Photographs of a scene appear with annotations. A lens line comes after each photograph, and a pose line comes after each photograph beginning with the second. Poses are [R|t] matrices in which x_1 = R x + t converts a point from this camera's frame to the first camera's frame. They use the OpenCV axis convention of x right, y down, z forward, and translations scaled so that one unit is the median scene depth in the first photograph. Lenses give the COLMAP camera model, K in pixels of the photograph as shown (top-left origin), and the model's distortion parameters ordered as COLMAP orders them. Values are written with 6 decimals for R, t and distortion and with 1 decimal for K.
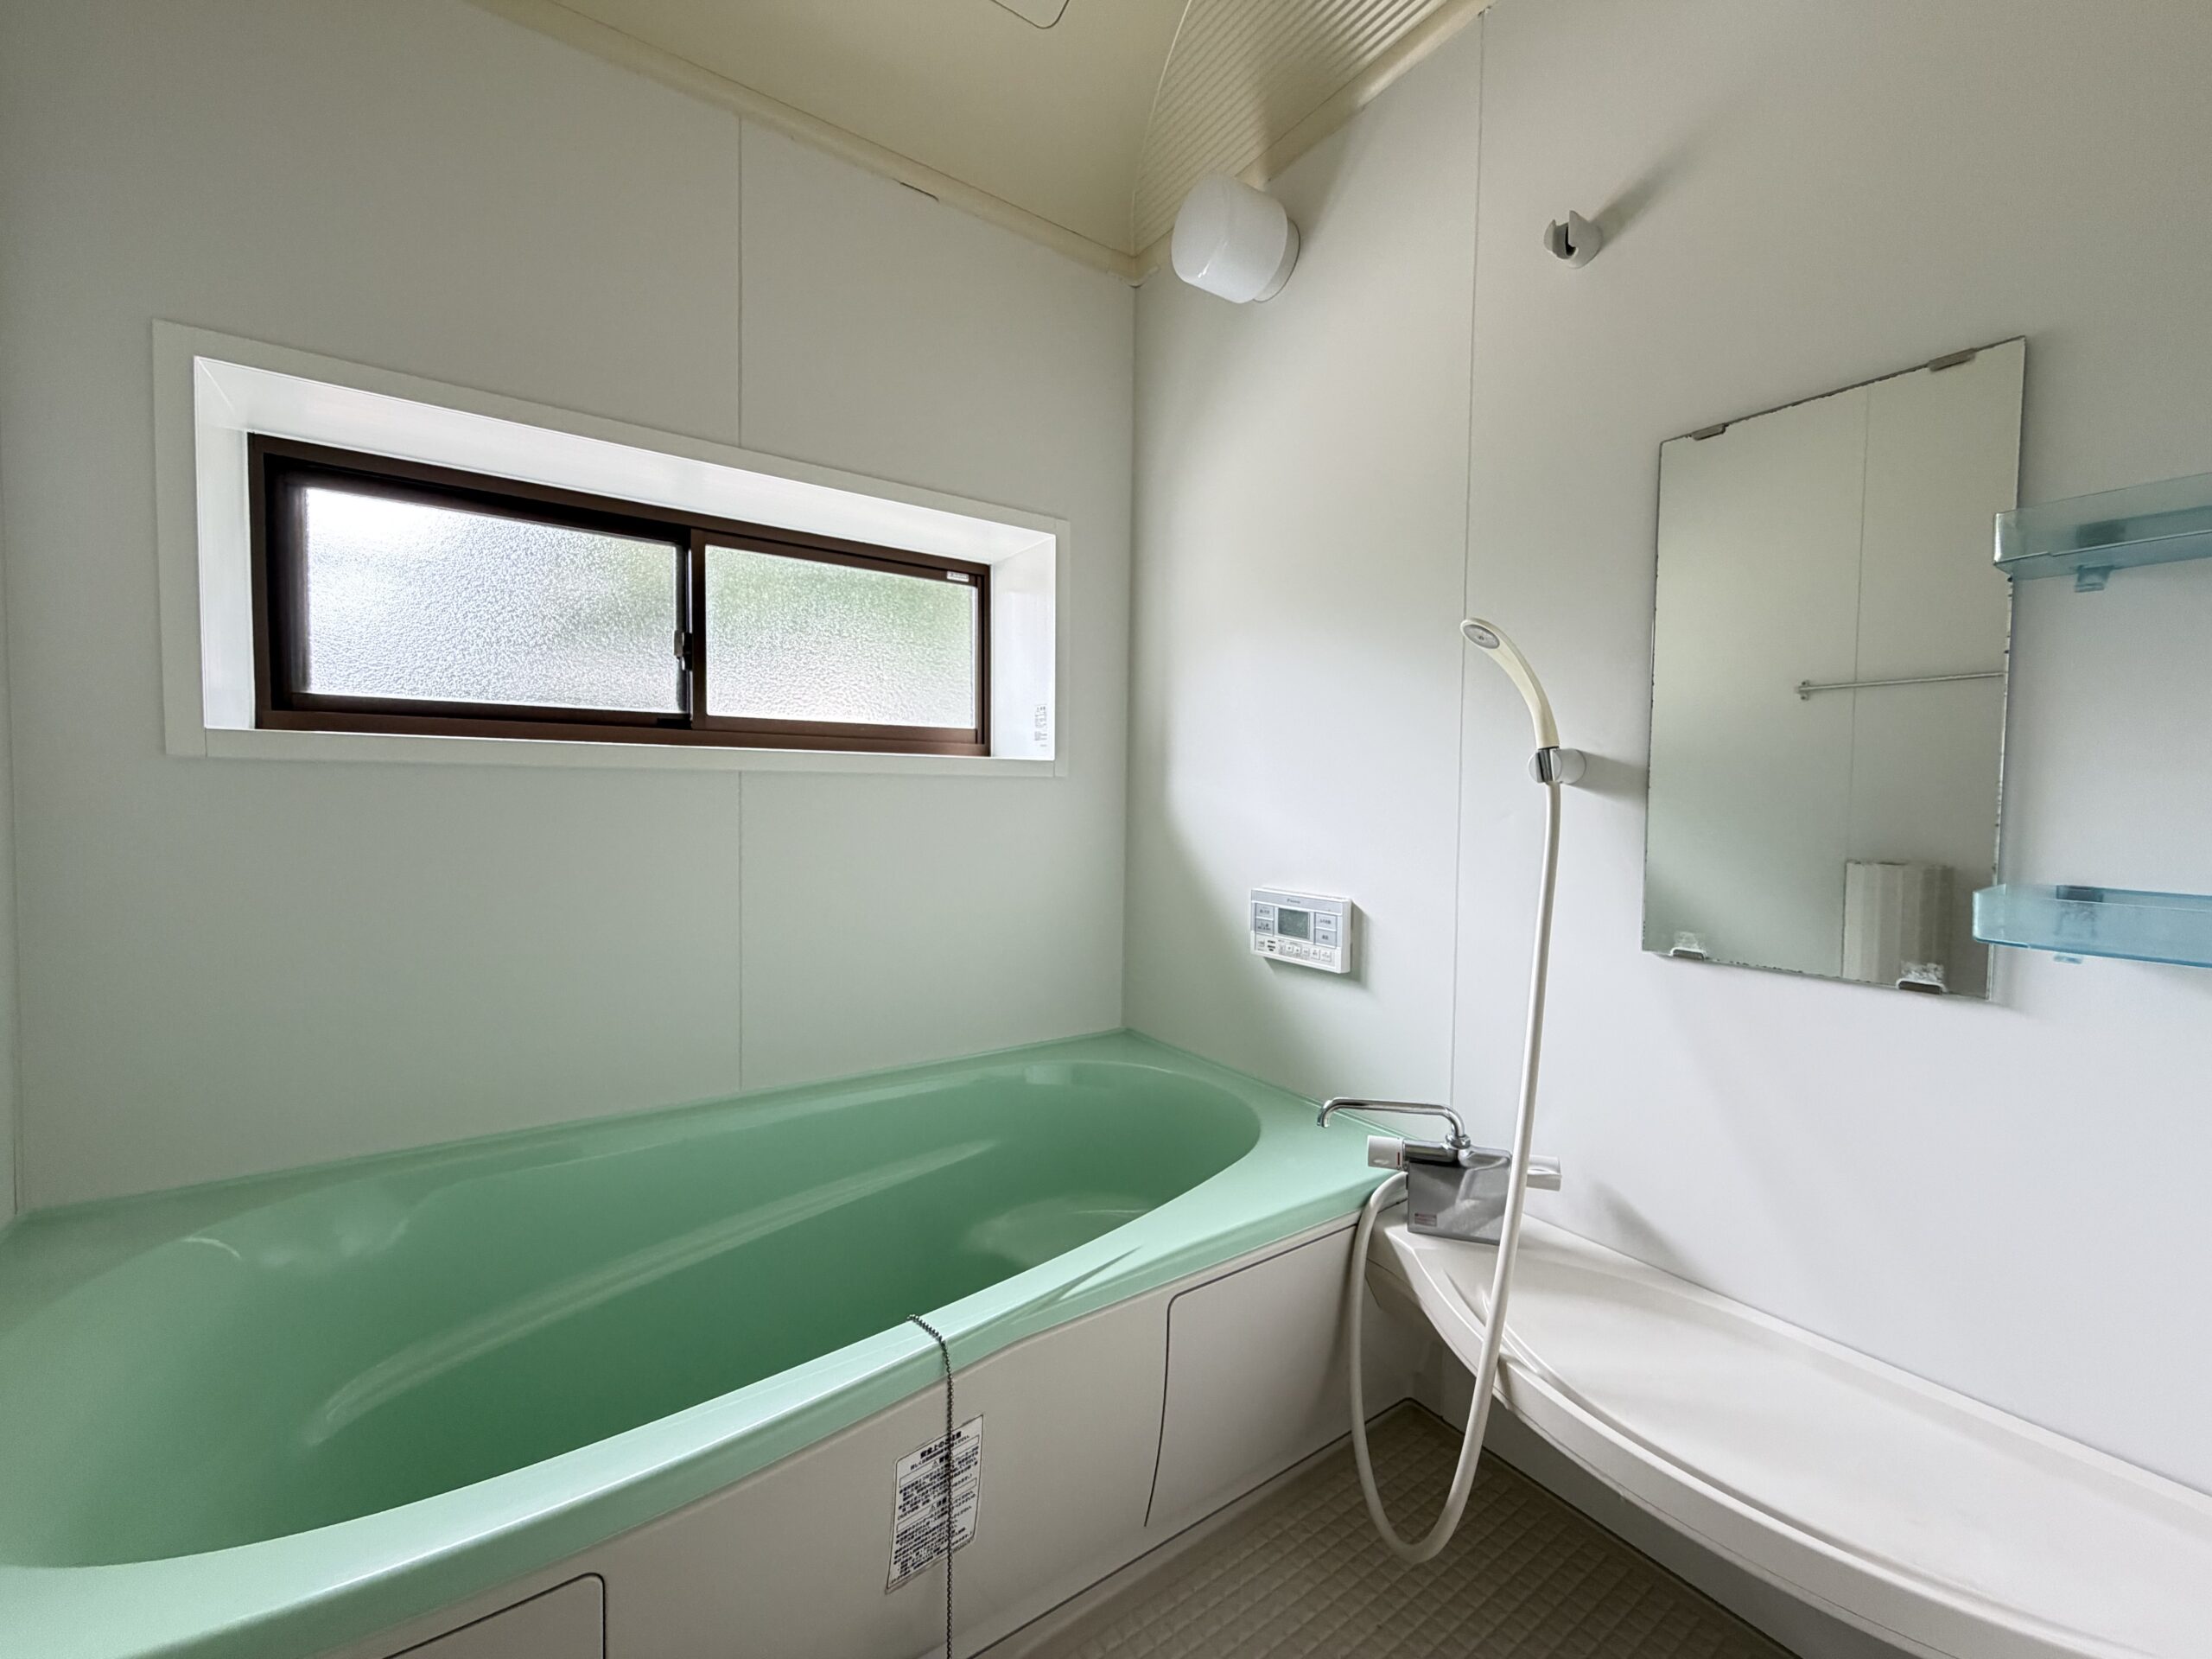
lens RADIAL K [[886.7, 0, 1096.0], [0, 886.7, 827.5], [0, 0, 1]] dist [0.001787, -0.000174]
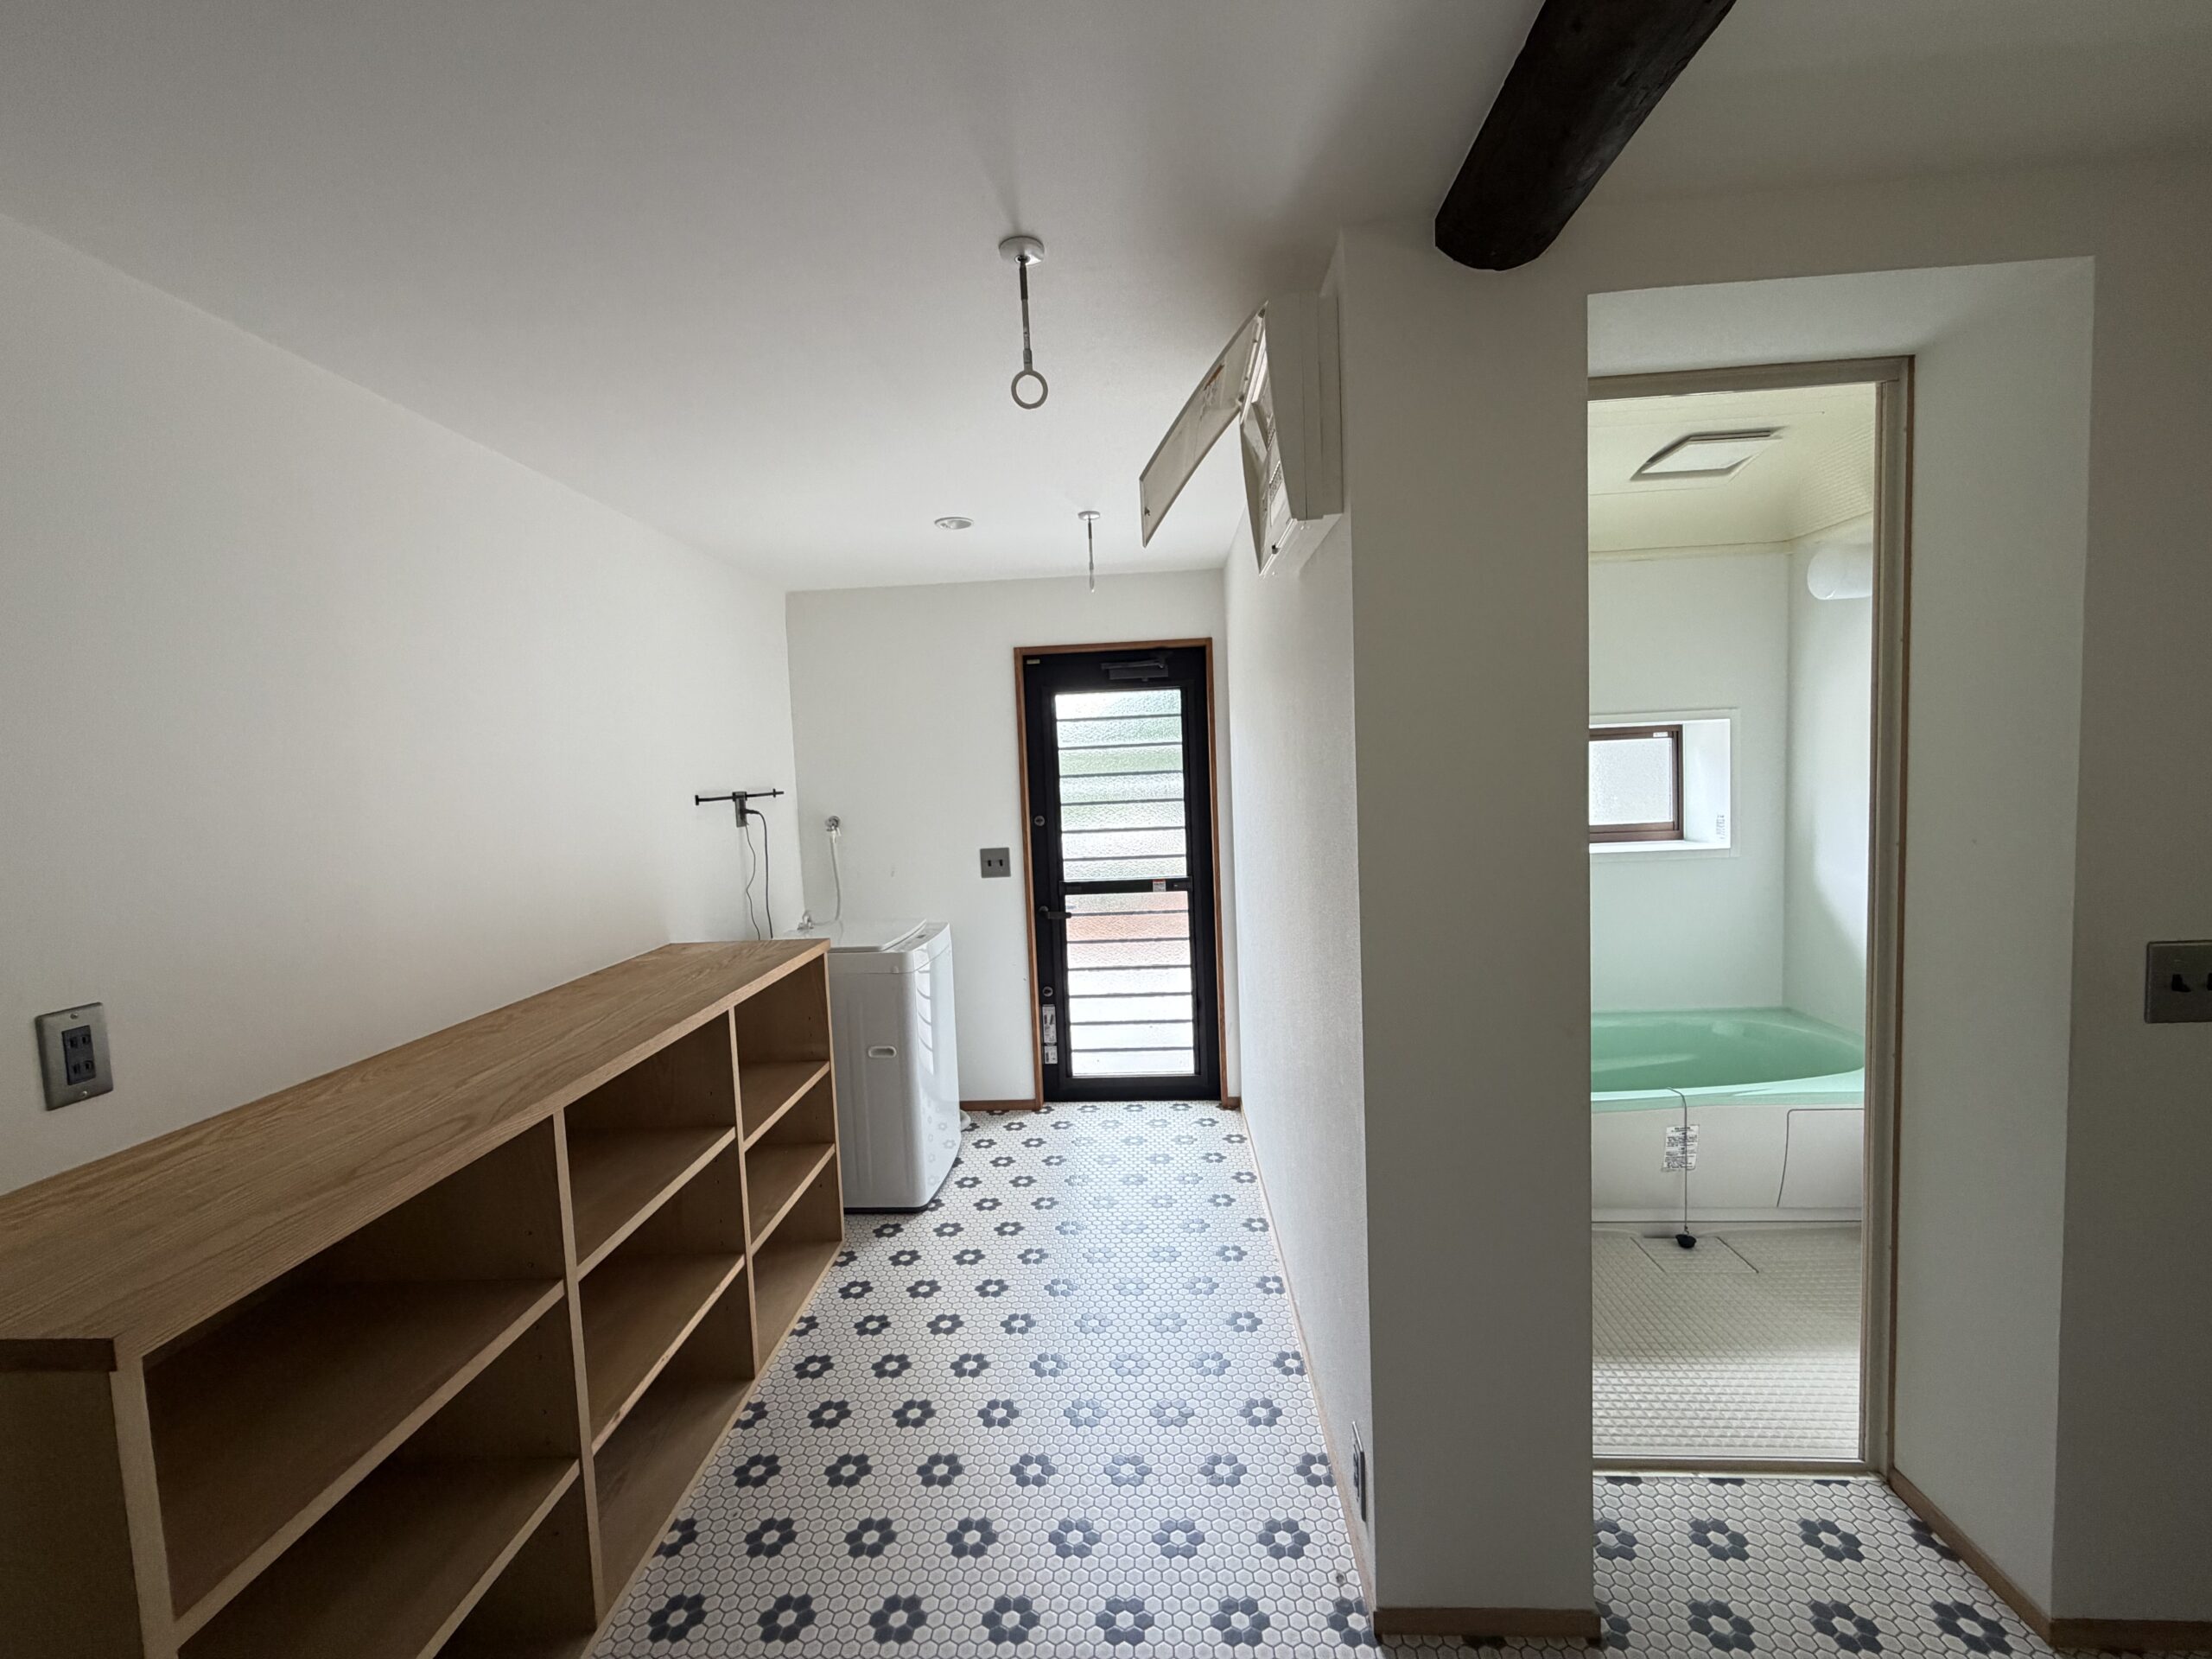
lens RADIAL K [[886.7, 0, 1096.0], [0, 886.7, 827.5], [0, 0, 1]] dist [0.001787, -0.000174]
pose [[0.781981, -0.004531, -0.623286, 0.065614], [0.031078, 0.999013, 0.031729, -0.208800], [0.622527, -0.044182, 0.781350, -1.129328]]
